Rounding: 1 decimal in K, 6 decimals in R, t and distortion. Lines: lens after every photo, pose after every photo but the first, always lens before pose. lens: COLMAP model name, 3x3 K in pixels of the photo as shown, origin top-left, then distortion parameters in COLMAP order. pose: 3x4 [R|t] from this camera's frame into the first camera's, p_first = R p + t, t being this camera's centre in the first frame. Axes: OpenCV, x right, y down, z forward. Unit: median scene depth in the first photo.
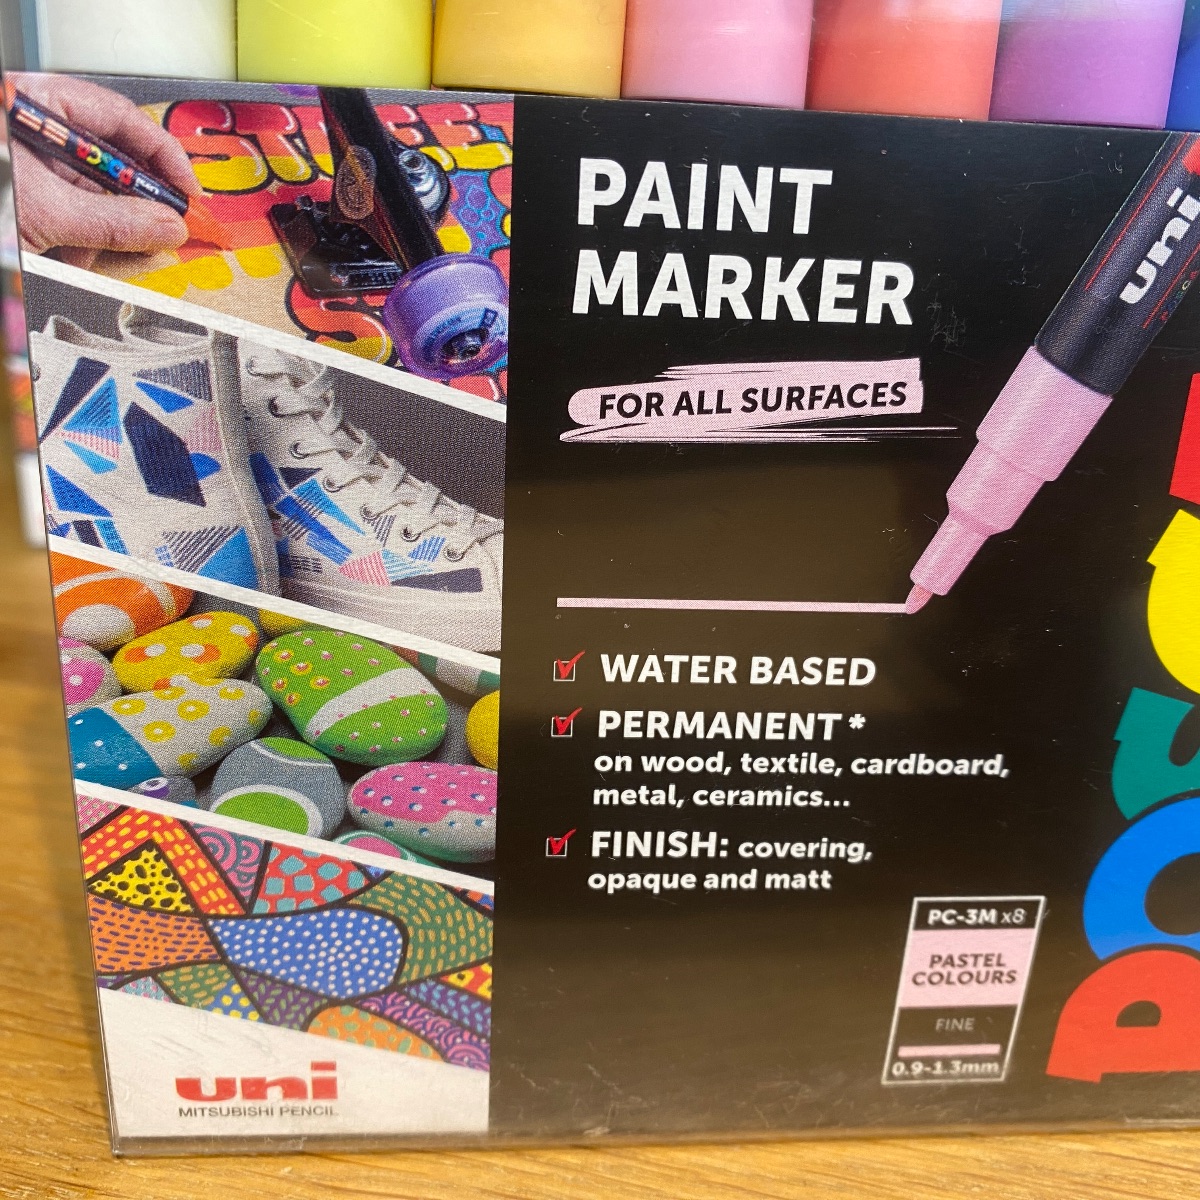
lens RADIAL K [[1210.0, 0, 586.7], [0, 1210.0, 583.9], [0, 0, 1]] dist [0.140444, -0.549894]
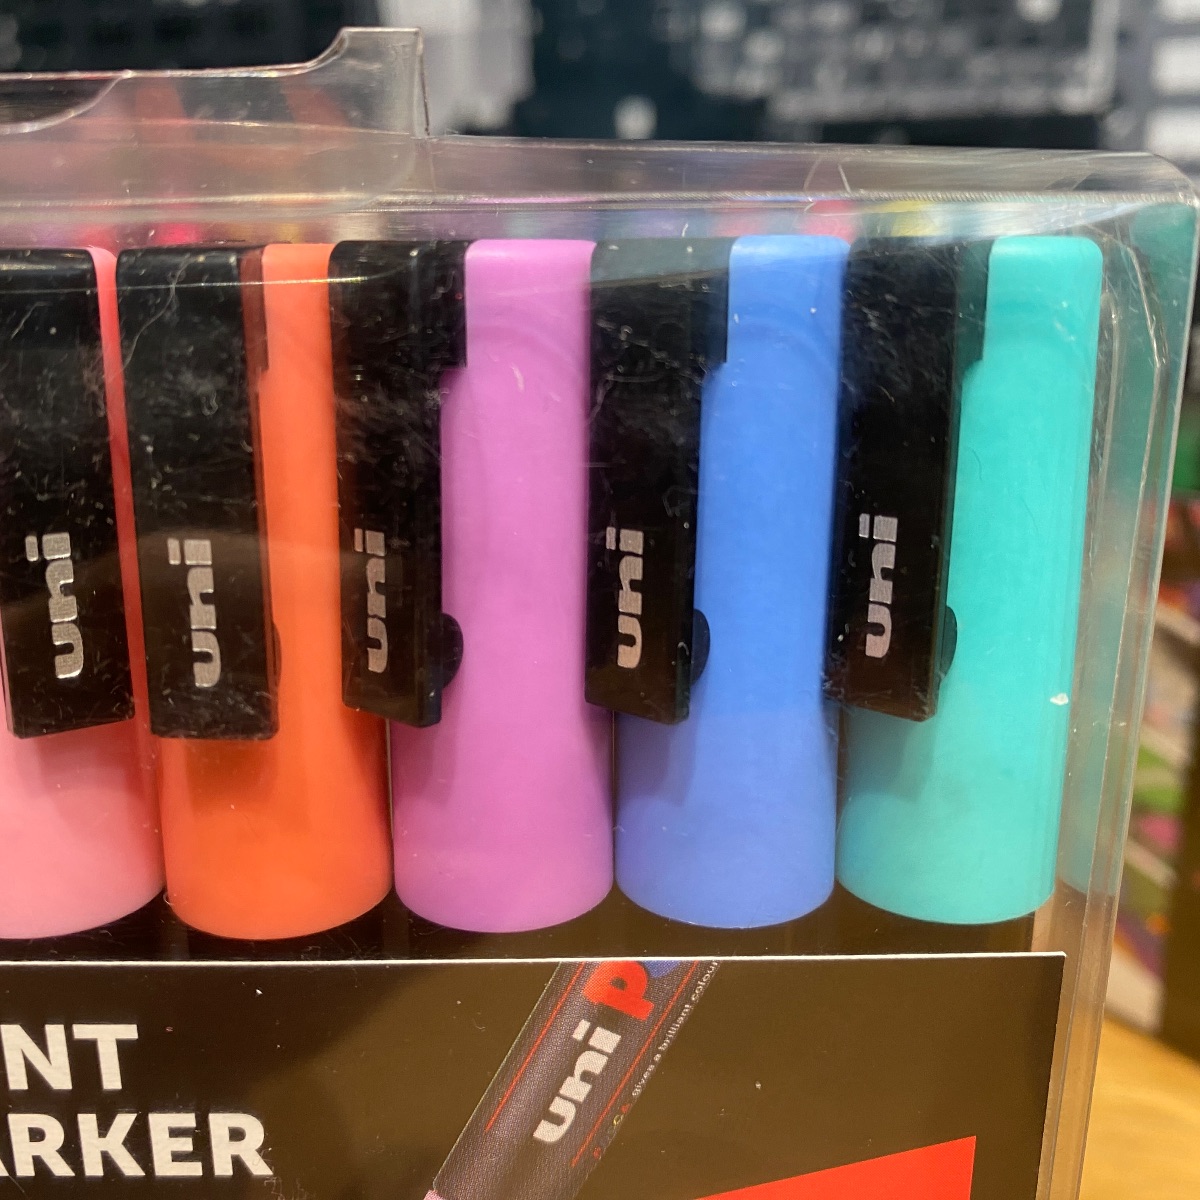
lens RADIAL K [[1291.7, 0, 572.2], [0, 1291.7, 587.4], [0, 0, 1]] dist [-0.074499, 0.055695]
pose [[0.997240, -0.032041, -0.066971, 0.480846], [0.027576, 0.997401, -0.066566, -0.486880], [0.068930, 0.064535, 0.995532, 0.130308]]
